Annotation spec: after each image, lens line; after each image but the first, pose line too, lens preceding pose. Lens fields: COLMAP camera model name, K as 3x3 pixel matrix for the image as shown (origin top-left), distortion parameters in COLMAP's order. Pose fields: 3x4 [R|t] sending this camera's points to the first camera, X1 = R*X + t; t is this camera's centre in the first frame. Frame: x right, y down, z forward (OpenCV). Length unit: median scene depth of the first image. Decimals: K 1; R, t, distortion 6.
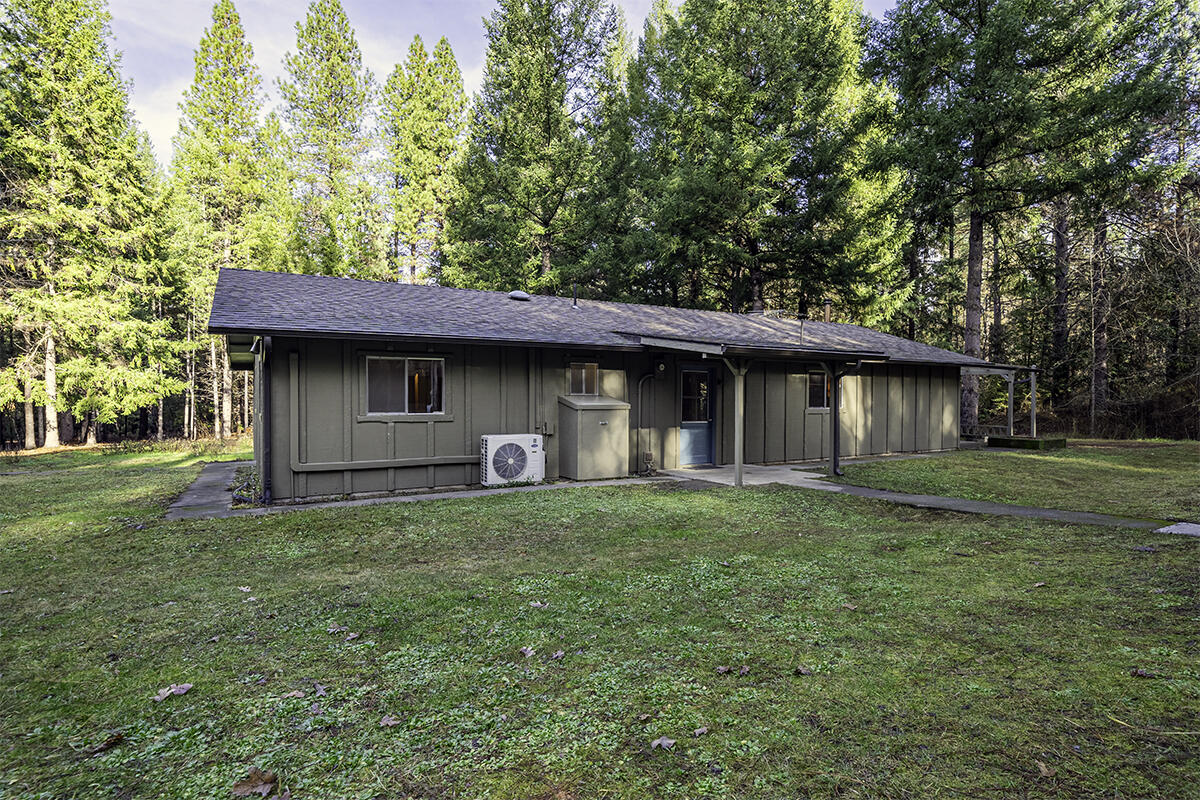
lens RADIAL K [[612.7, 0, 600.0], [0, 612.7, 400.0], [0, 0, 1]] dist [-0.003253, -0.000671]
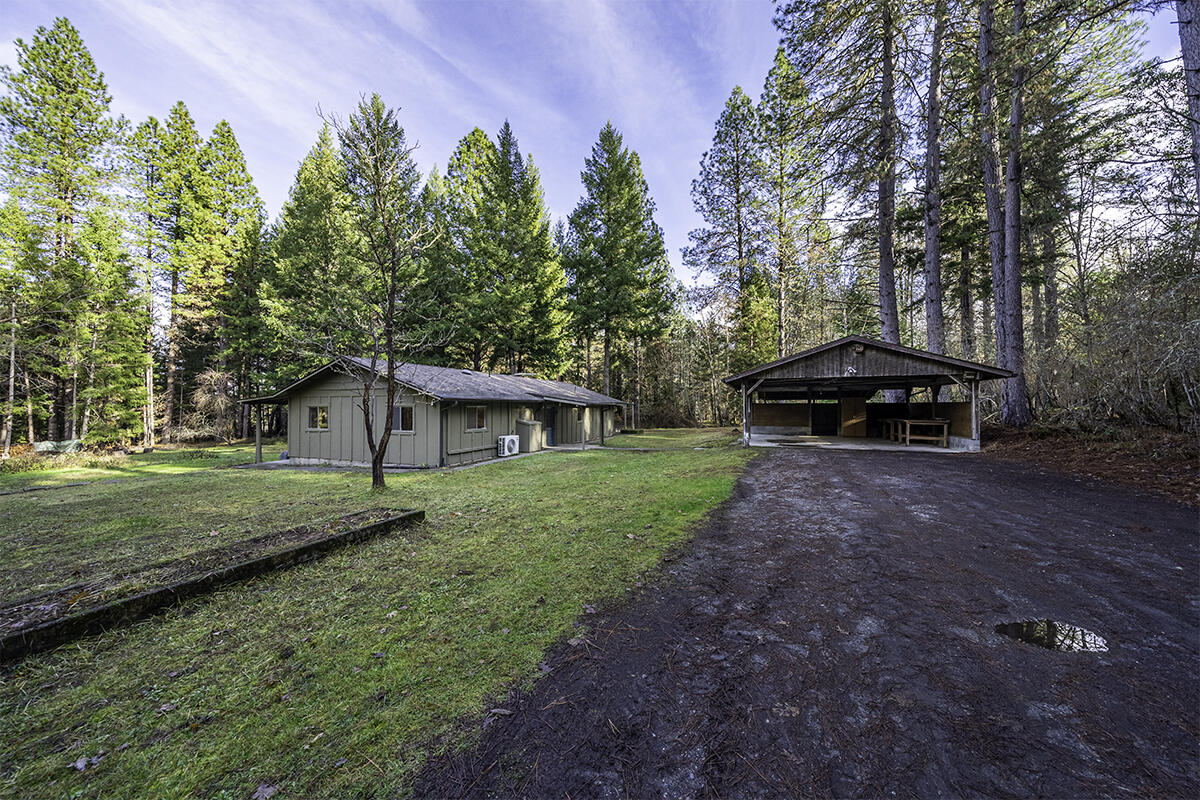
lens RADIAL K [[392.7, 0, 600.0], [0, 392.7, 400.0], [0, 0, 1]] dist [-0.000052, 0.000011]
pose [[0.796924, 0.011477, 0.603971, -0.261254], [0.003631, 0.999710, -0.023788, -0.016370], [-0.604069, 0.021150, 0.796651, -0.166944]]
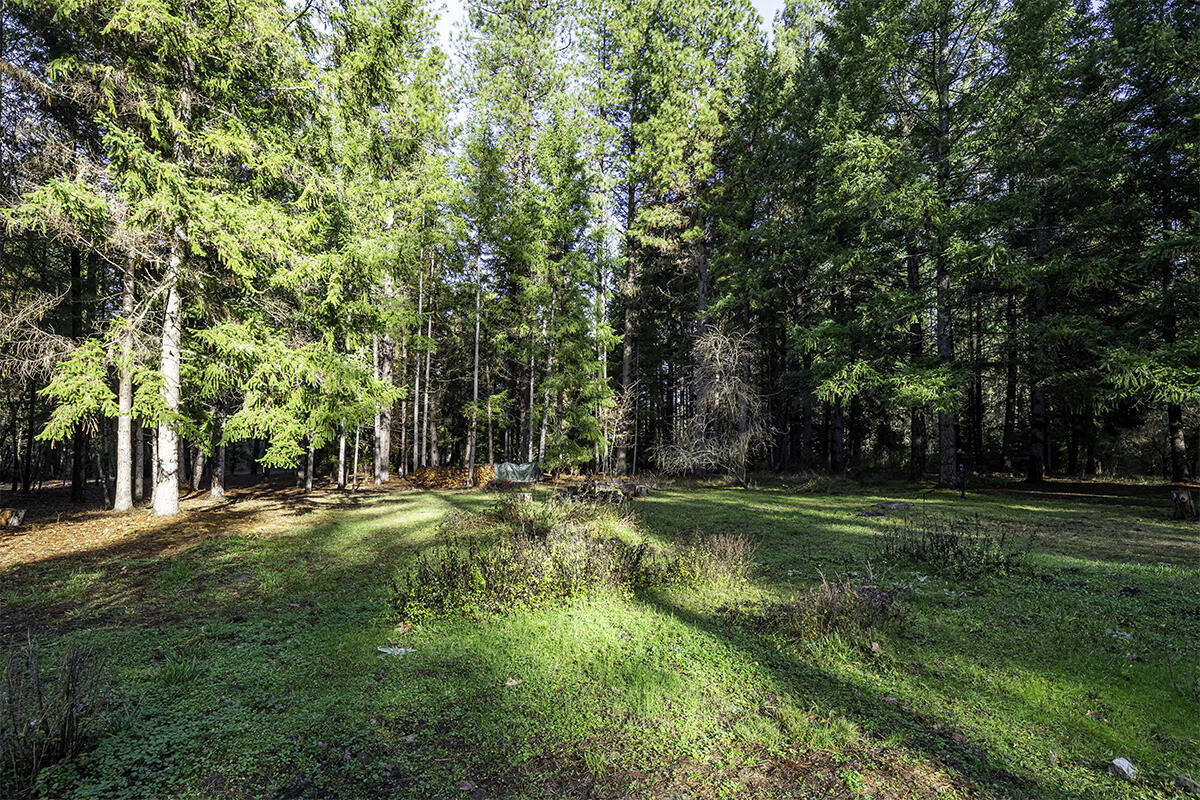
lens RADIAL K [[655.3, 0, 600.0], [0, 655.3, 400.0], [0, 0, 1]] dist [-0.000885, -0.000284]
pose [[0.991655, 0.020850, -0.127222, -0.553158], [-0.026299, 0.998801, -0.041301, 0.001622], [0.126208, 0.044302, 0.991014, 0.590996]]
